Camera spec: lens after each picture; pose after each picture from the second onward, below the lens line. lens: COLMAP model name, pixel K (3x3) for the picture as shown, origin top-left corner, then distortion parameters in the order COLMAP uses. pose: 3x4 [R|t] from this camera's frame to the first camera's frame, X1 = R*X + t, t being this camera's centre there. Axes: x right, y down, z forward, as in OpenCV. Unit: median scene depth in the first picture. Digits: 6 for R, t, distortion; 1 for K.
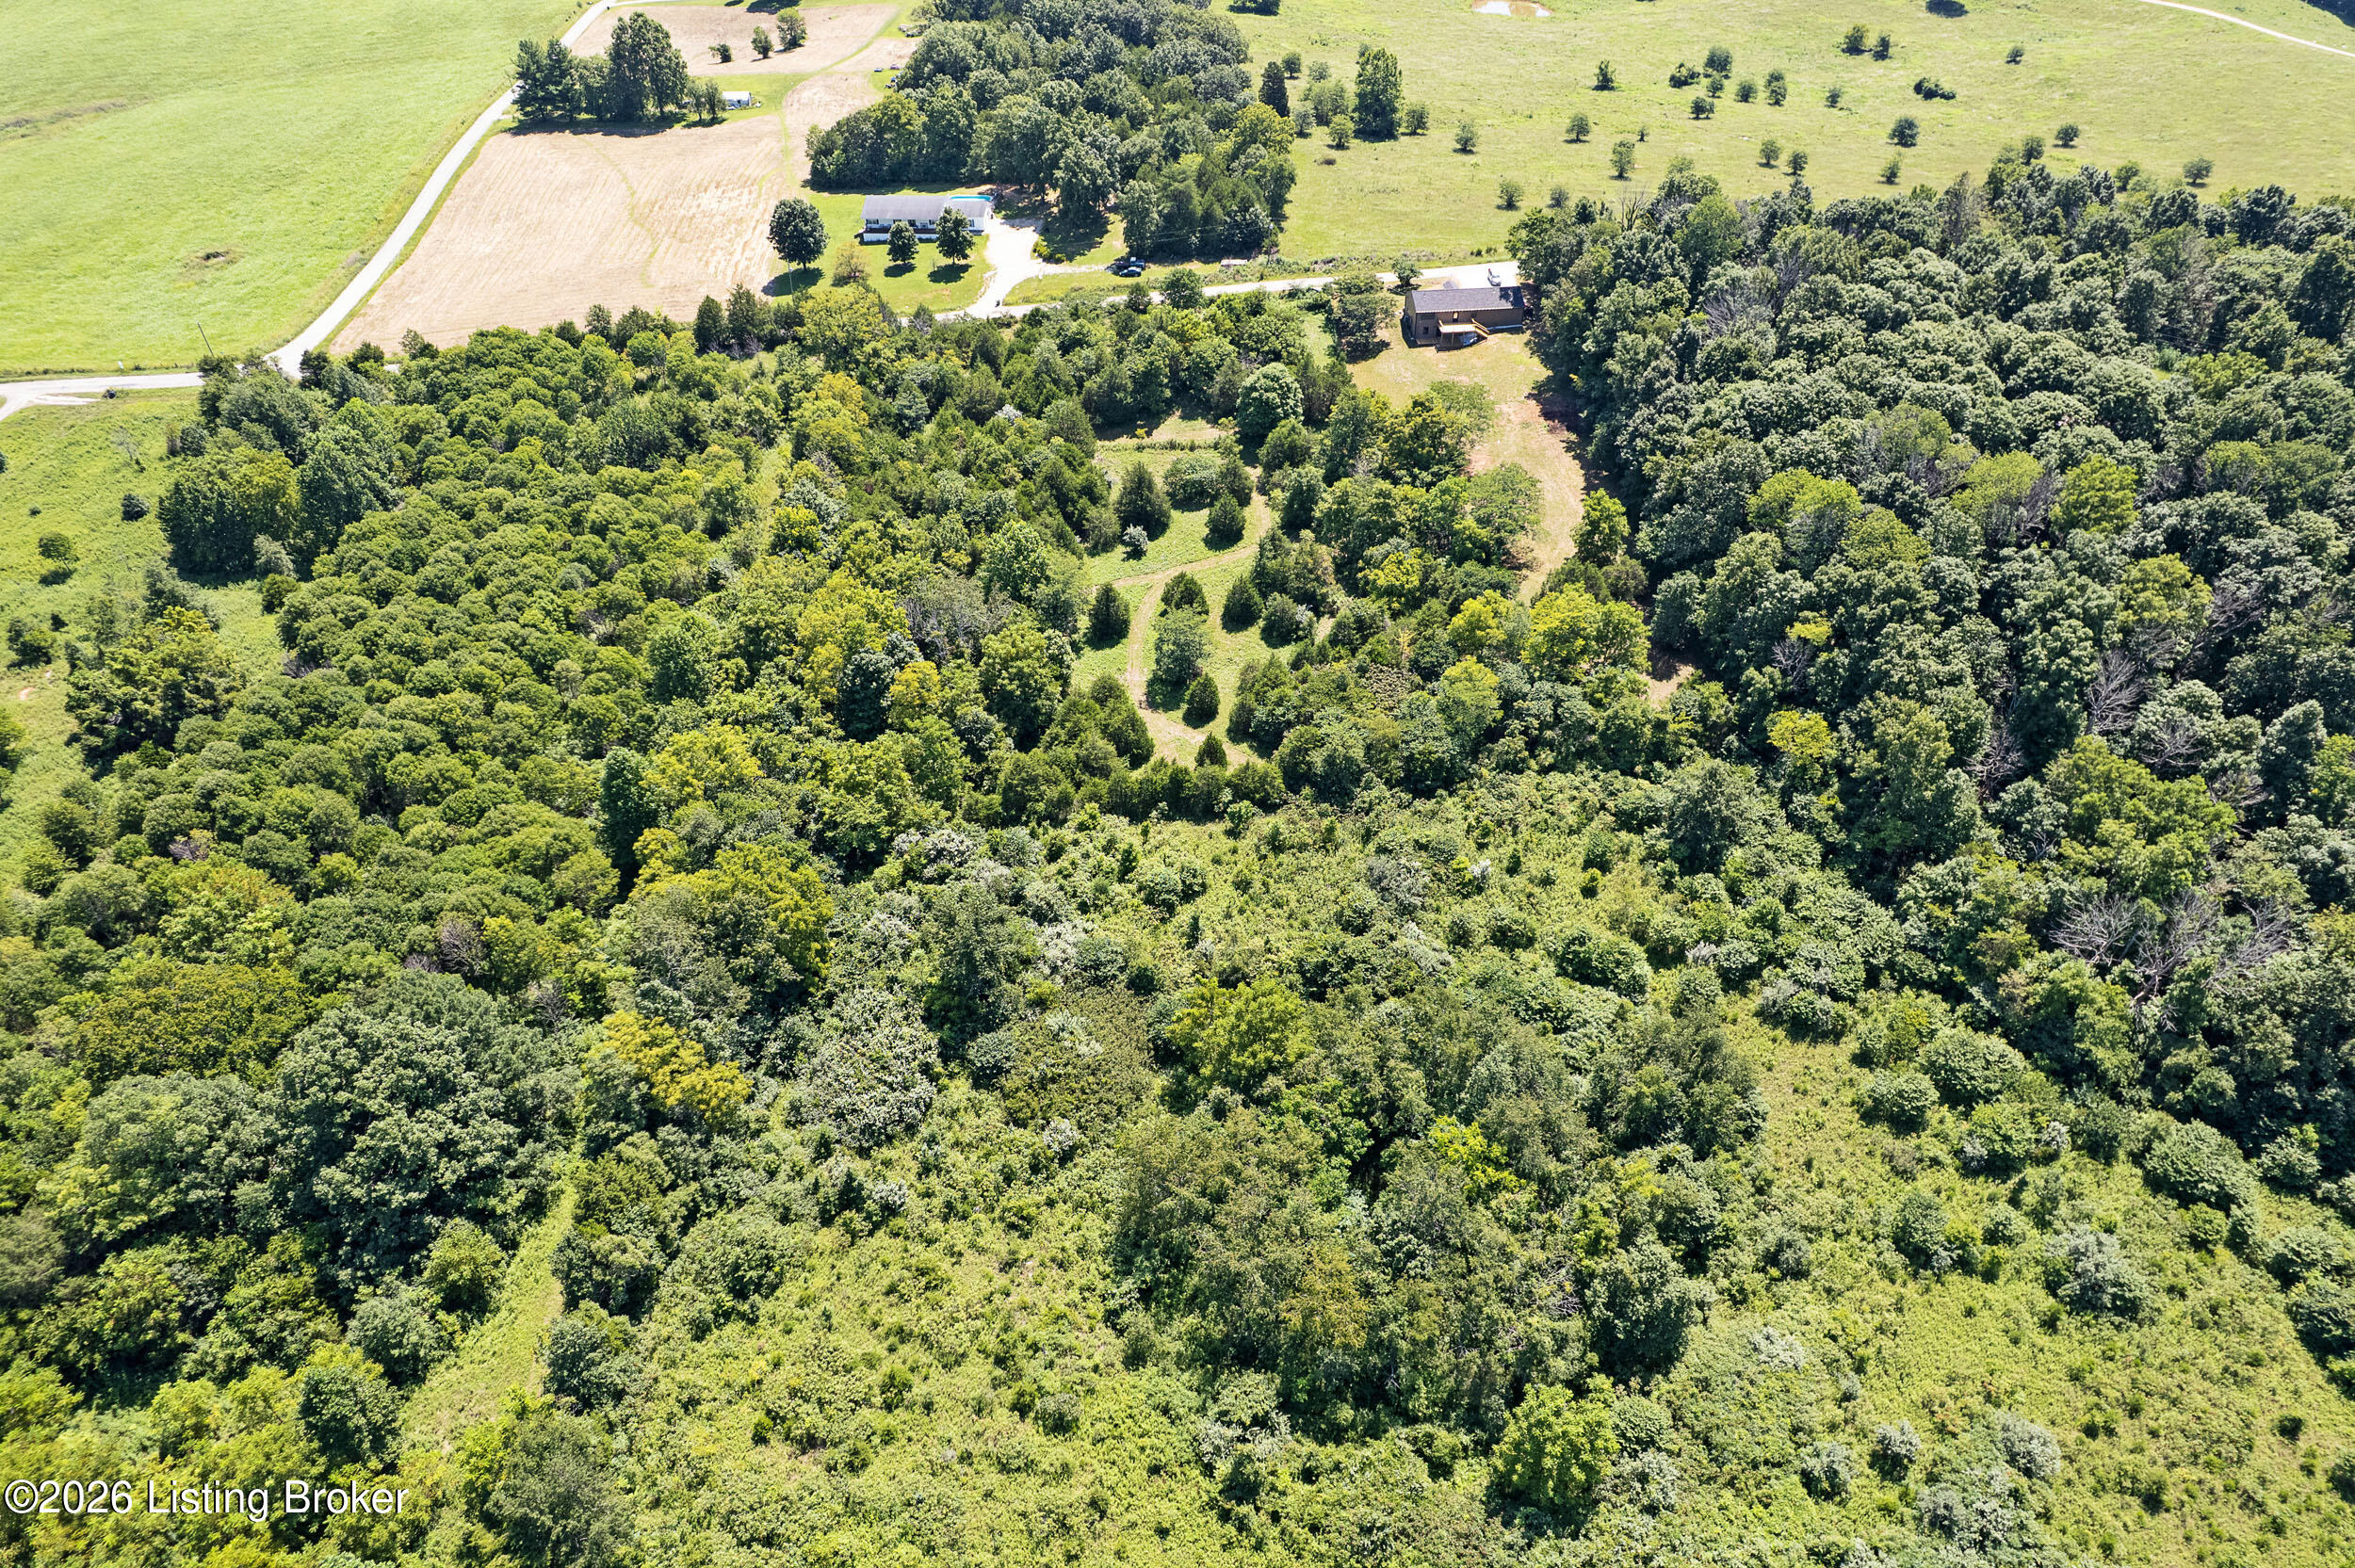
lens RADIAL K [[1445.5, 0, 1177.5], [0, 1445.5, 784.0], [0, 0, 1]] dist [-0.066976, 0.054787]
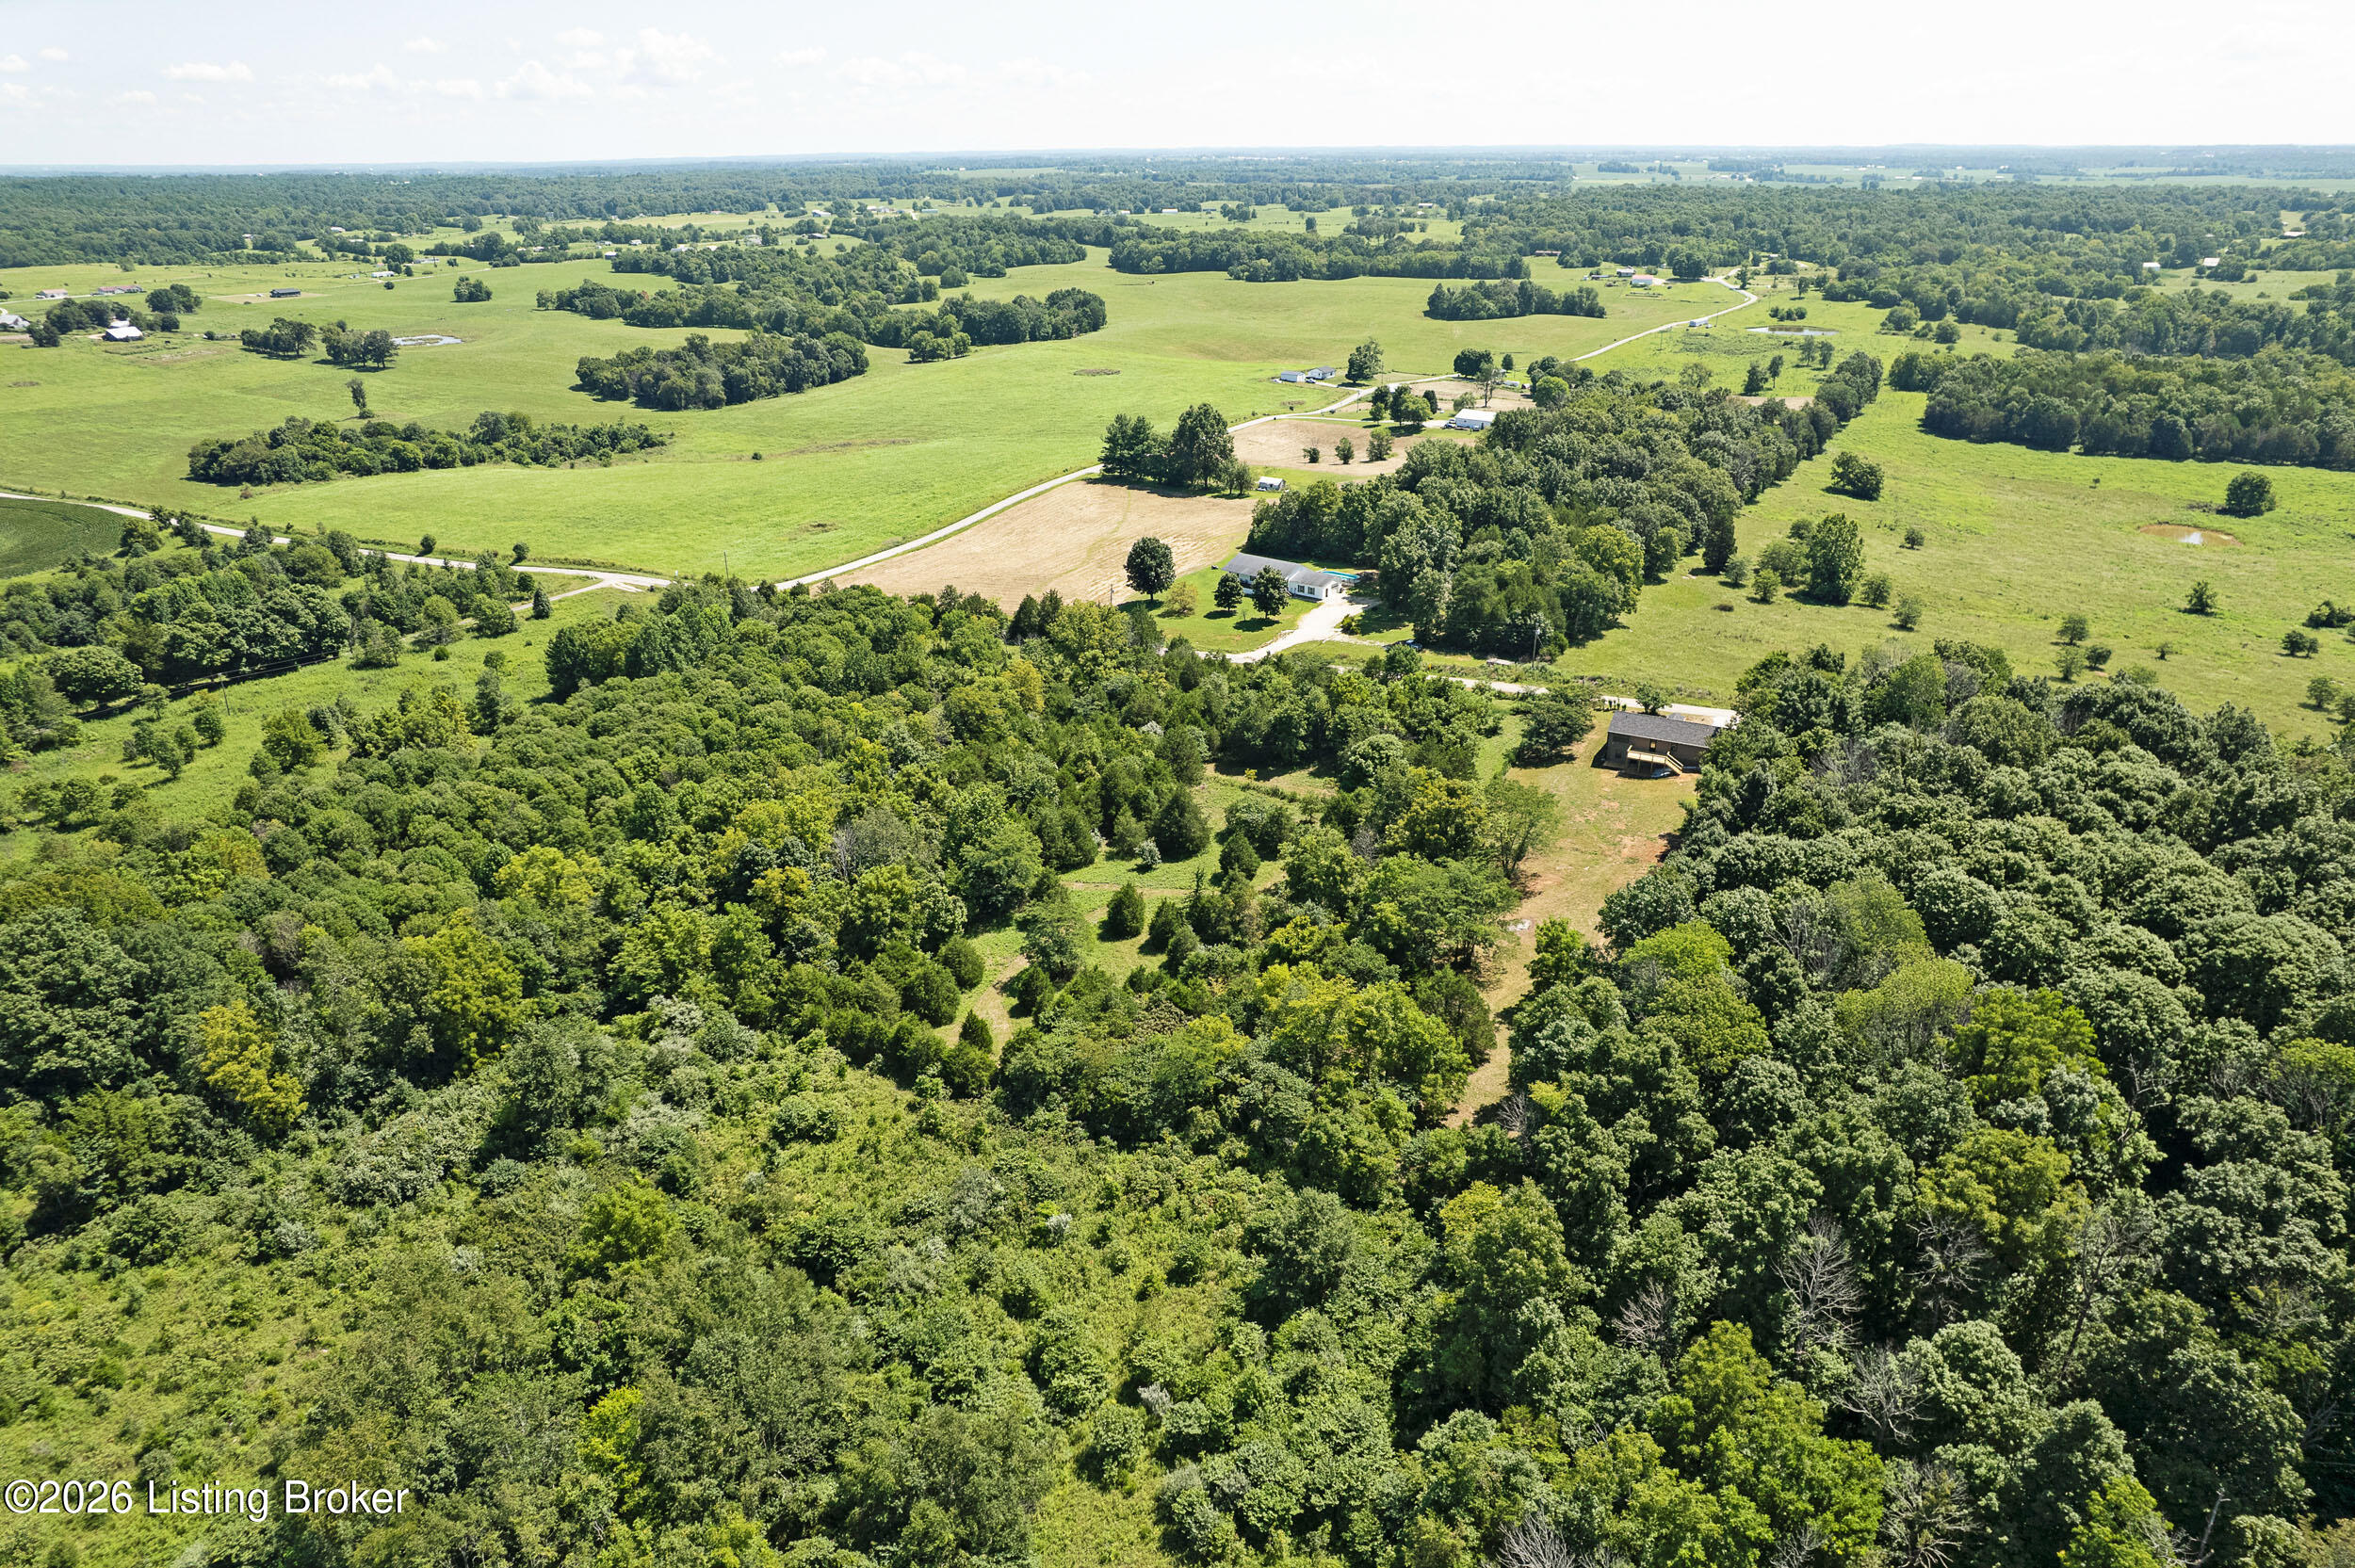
lens RADIAL K [[1445.5, 0, 1177.5], [0, 1445.5, 784.0], [0, 0, 1]] dist [-0.066976, 0.054787]
pose [[0.844937, 0.226153, -0.484702, 0.587802], [-0.356556, 0.913641, -0.195263, -0.035764], [0.398684, 0.337808, 0.852606, 0.192053]]
